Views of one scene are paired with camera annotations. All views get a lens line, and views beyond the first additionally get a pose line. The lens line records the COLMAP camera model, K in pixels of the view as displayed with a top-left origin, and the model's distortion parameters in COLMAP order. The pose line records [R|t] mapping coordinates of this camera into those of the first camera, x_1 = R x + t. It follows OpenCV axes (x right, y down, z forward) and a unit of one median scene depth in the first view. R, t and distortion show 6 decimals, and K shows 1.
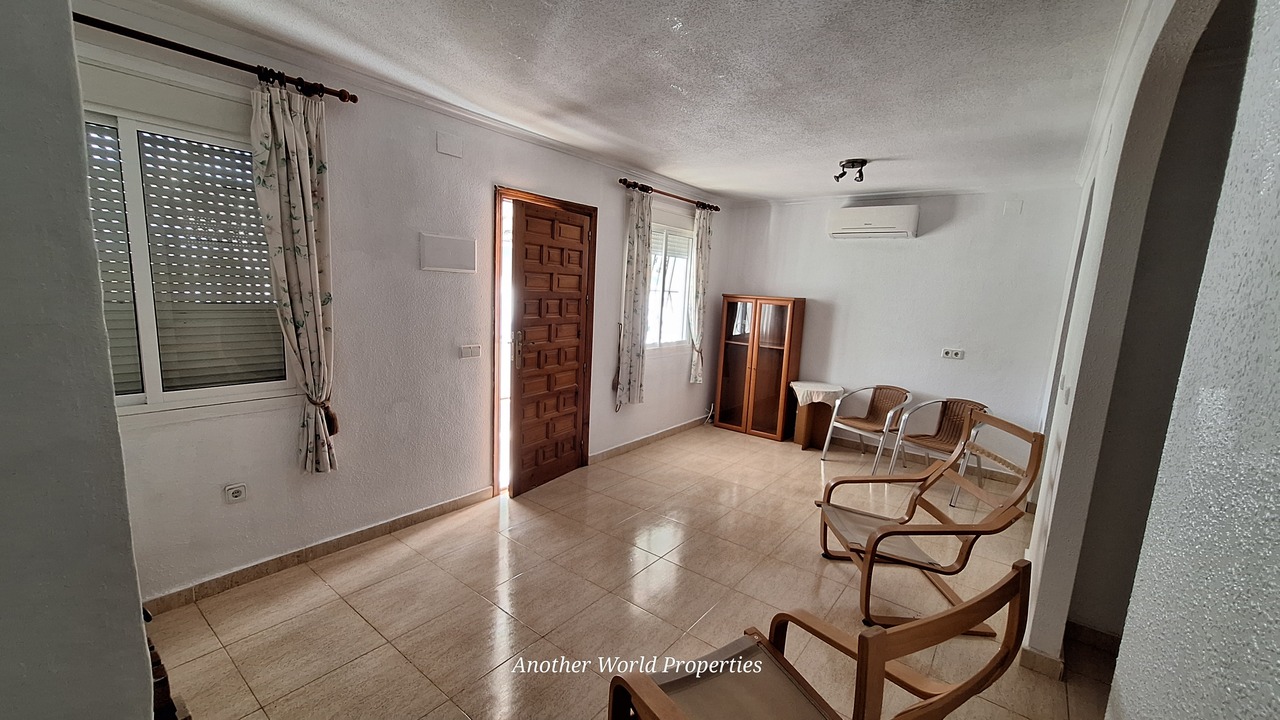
lens RADIAL K [[469.6, 0, 642.7], [0, 469.6, 362.5], [0, 0, 1]] dist [0.000726, 0.000057]
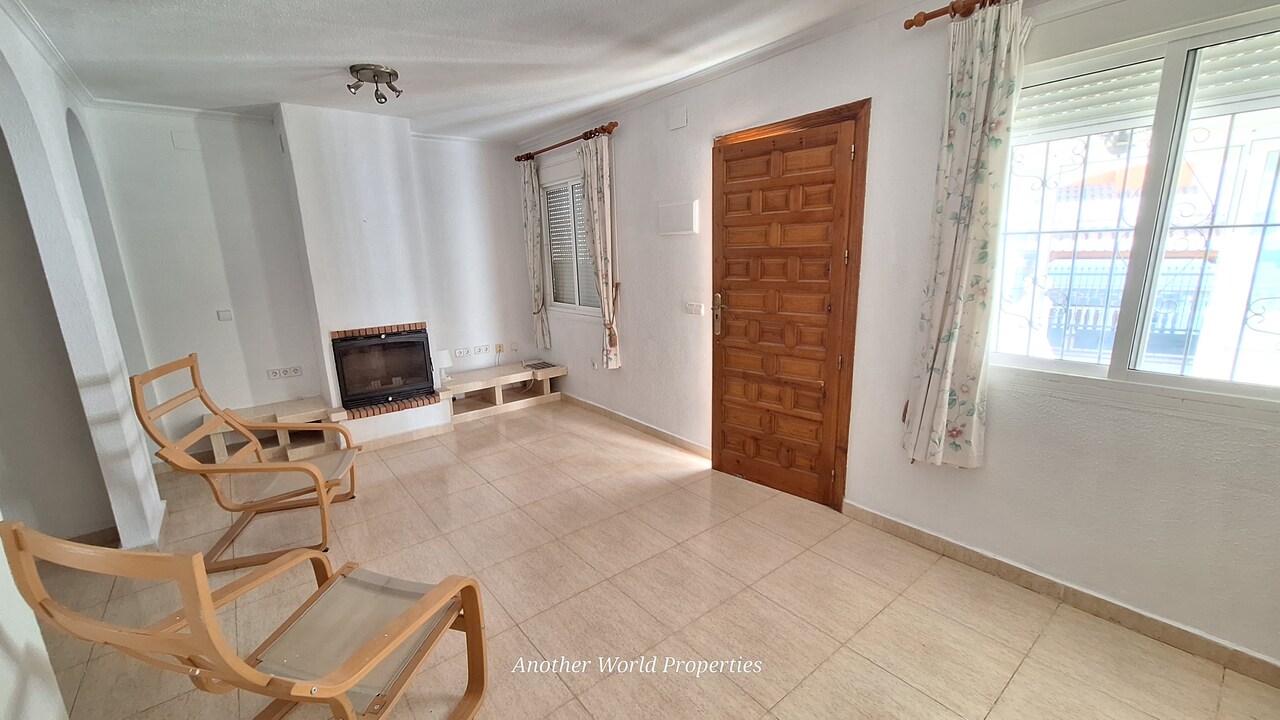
lens RADIAL K [[501.5, 0, 640.0], [0, 501.5, 360.0], [0, 0, 1]] dist [0.000425, 0.000048]
pose [[-0.185065, 0.173372, -0.967312, 0.714163], [-0.130181, 0.971315, 0.198996, -0.112408], [0.974066, 0.162753, -0.157186, 0.999696]]
